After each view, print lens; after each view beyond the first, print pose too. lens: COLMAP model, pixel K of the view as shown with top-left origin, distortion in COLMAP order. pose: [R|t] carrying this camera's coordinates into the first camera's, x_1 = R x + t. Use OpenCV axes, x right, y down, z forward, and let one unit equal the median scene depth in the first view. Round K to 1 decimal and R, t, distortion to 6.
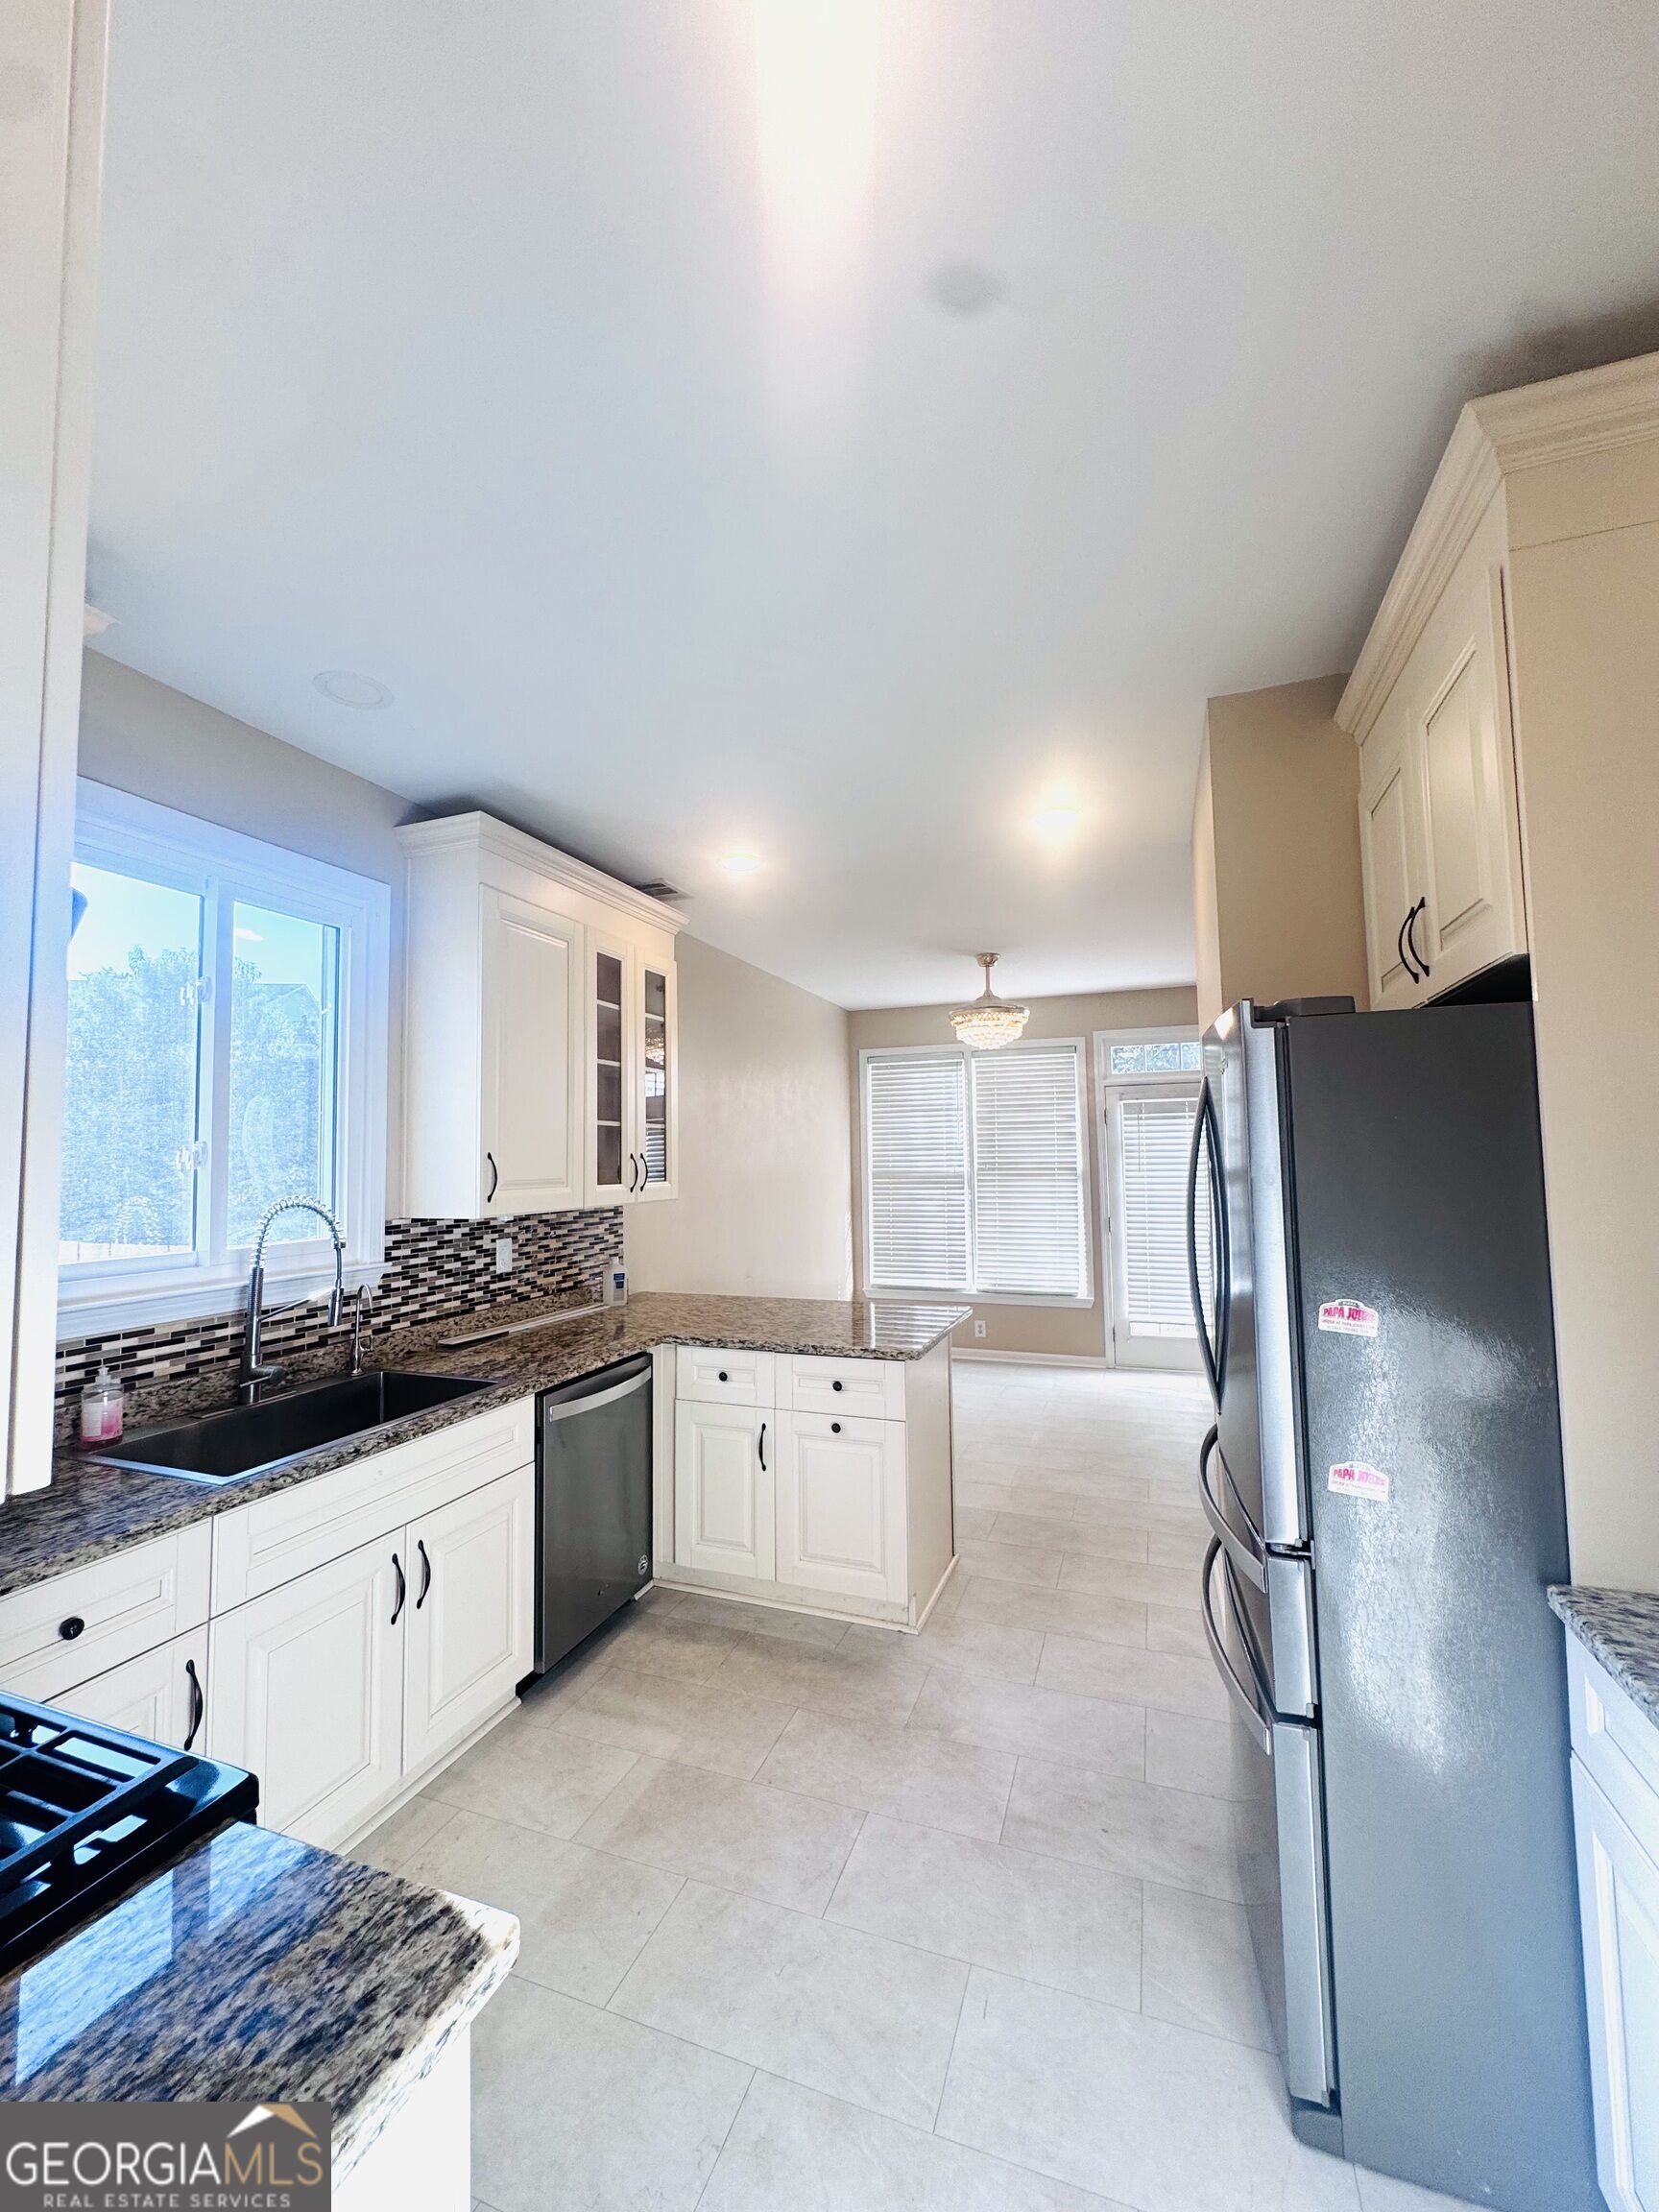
lens RADIAL K [[884.3, 0, 831.0], [0, 884.3, 1107.2], [0, 0, 1]] dist [-0.002888, 0.000919]
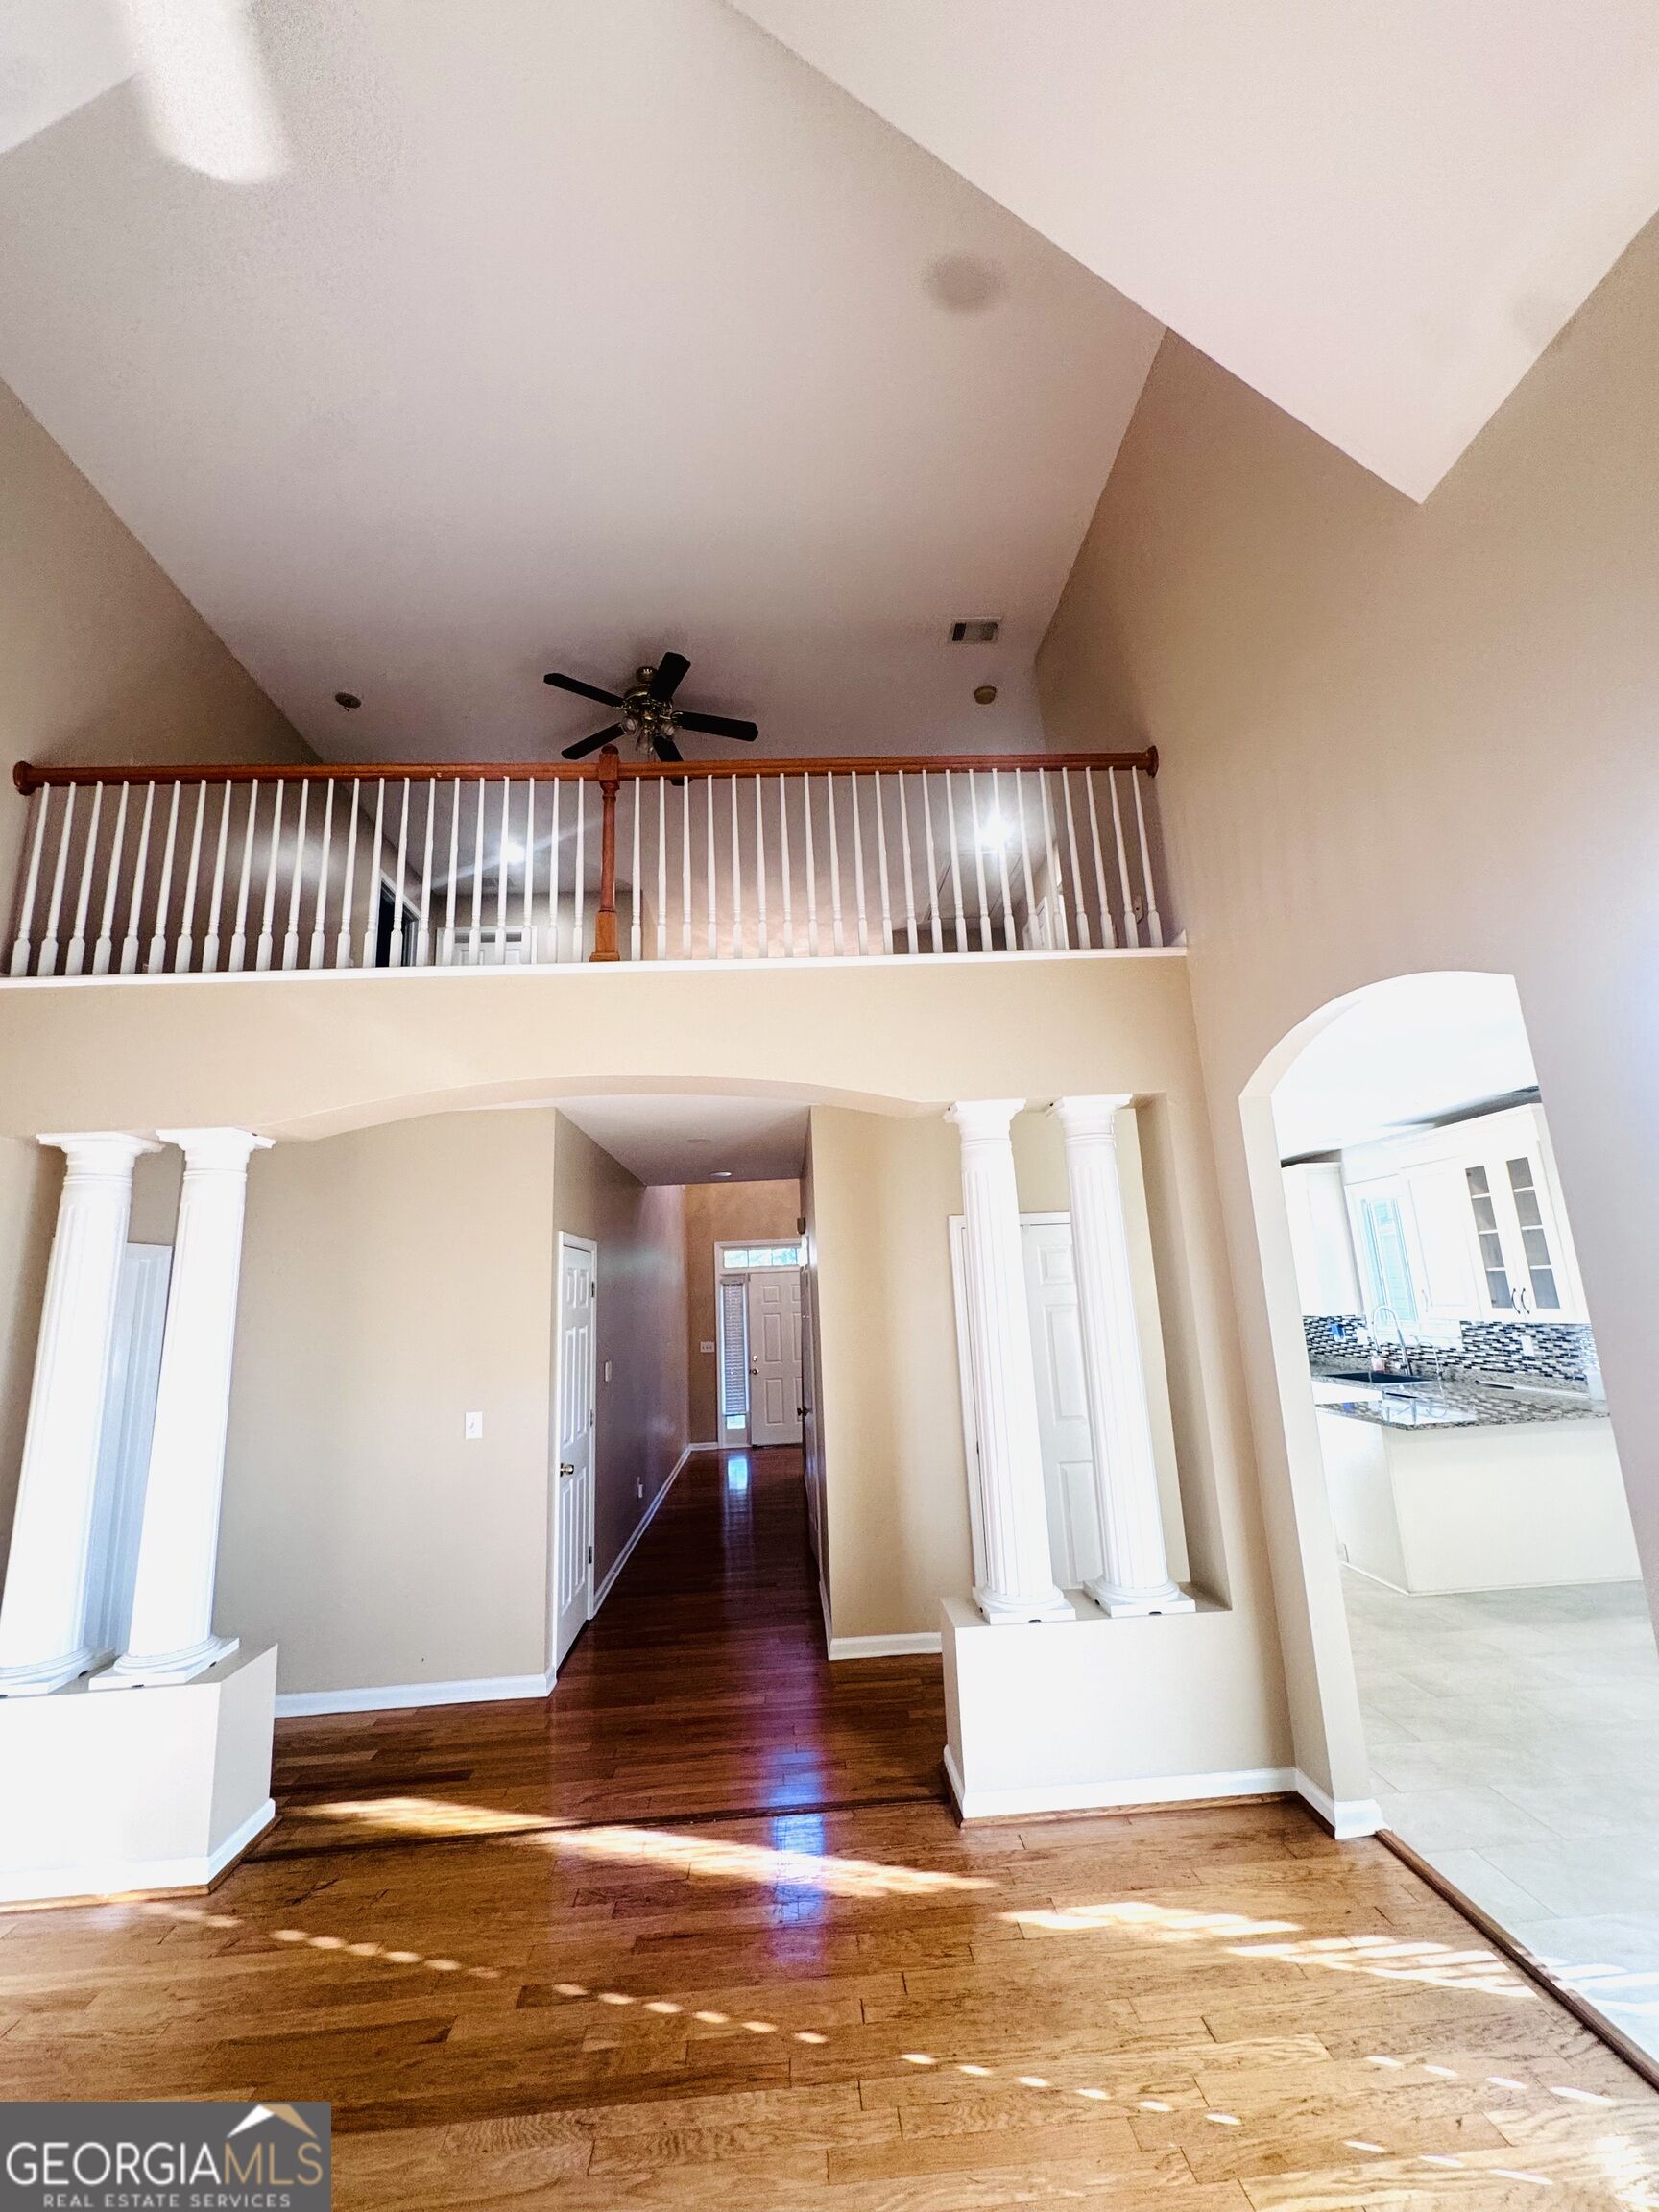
lens RADIAL K [[884.3, 0, 828.2], [0, 884.3, 1107.1], [0, 0, 1]] dist [-0.002888, 0.000919]
pose [[-0.918930, -0.026442, -0.393533, 1.847506], [0.083414, 0.962154, -0.259426, 0.060375], [0.385499, -0.271221, -0.881947, 2.473778]]
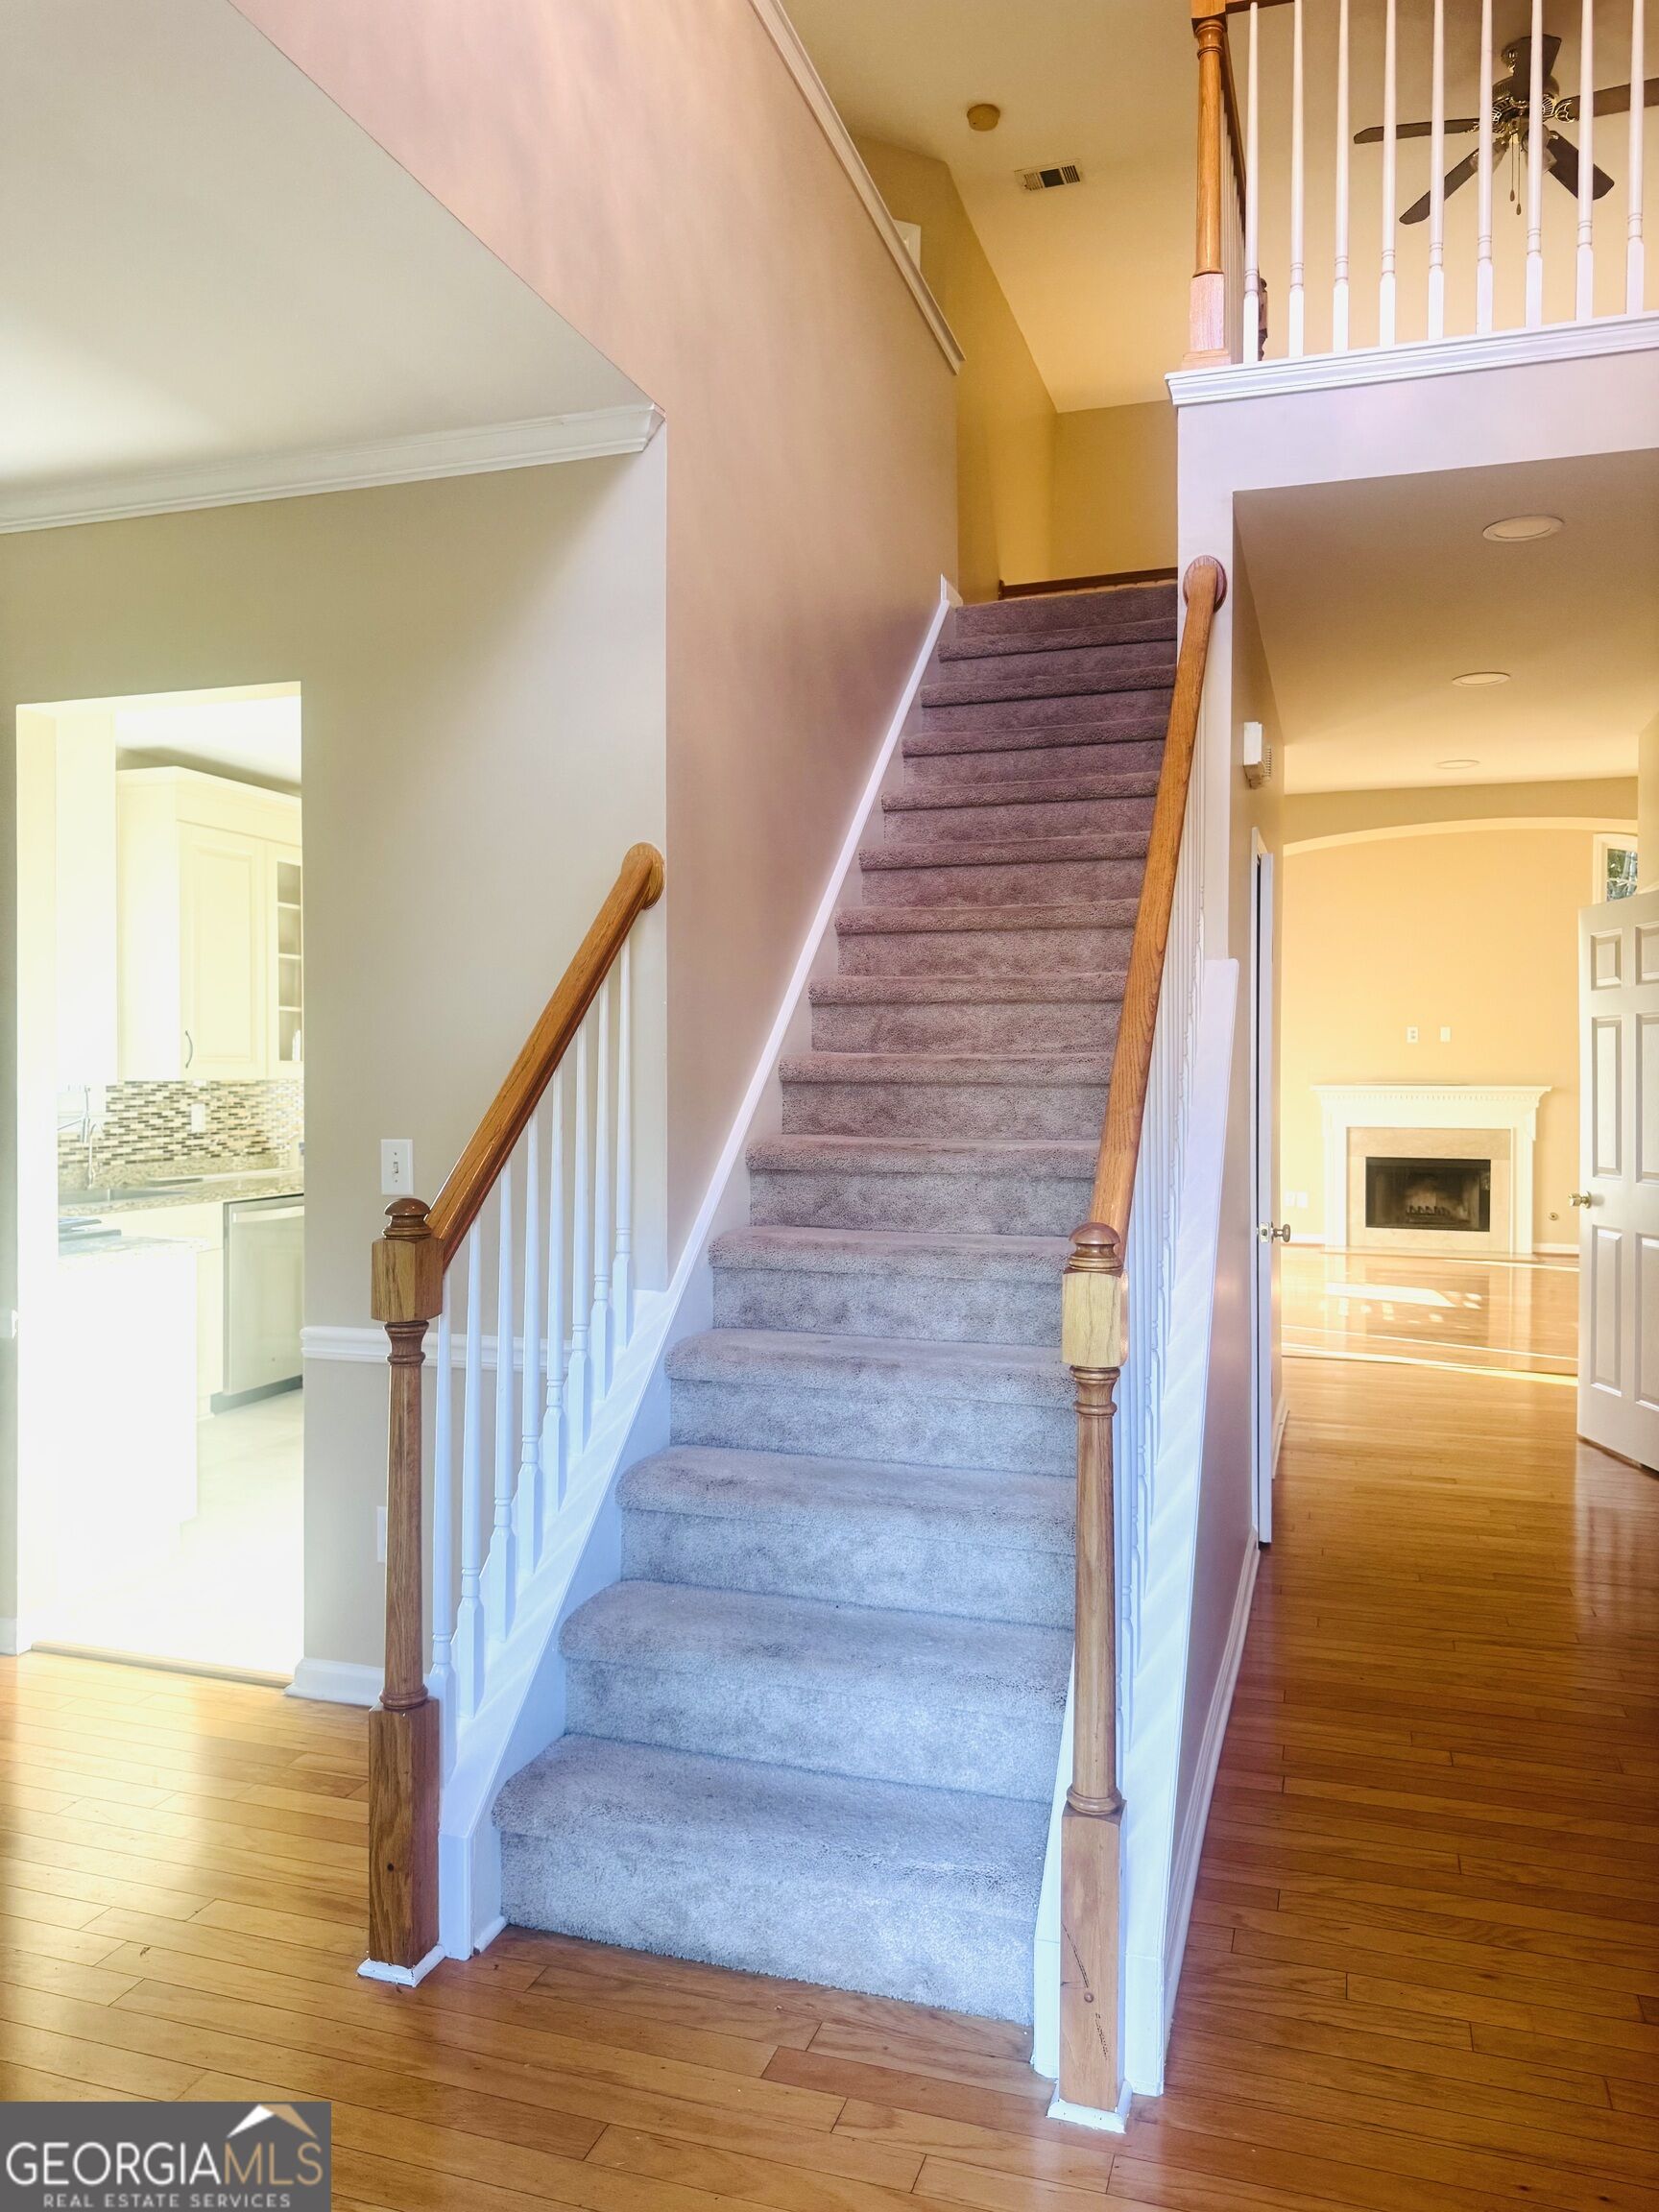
lens RADIAL K [[1567.5, 0, 827.7], [0, 1567.5, 1096.6], [0, 0, 1]] dist [0.074085, -0.099700]
pose [[0.999415, 0.014898, 0.030787, 0.482141], [-0.017167, 0.997050, 0.074805, -0.041462], [-0.029581, -0.075290, 0.996723, -1.344028]]
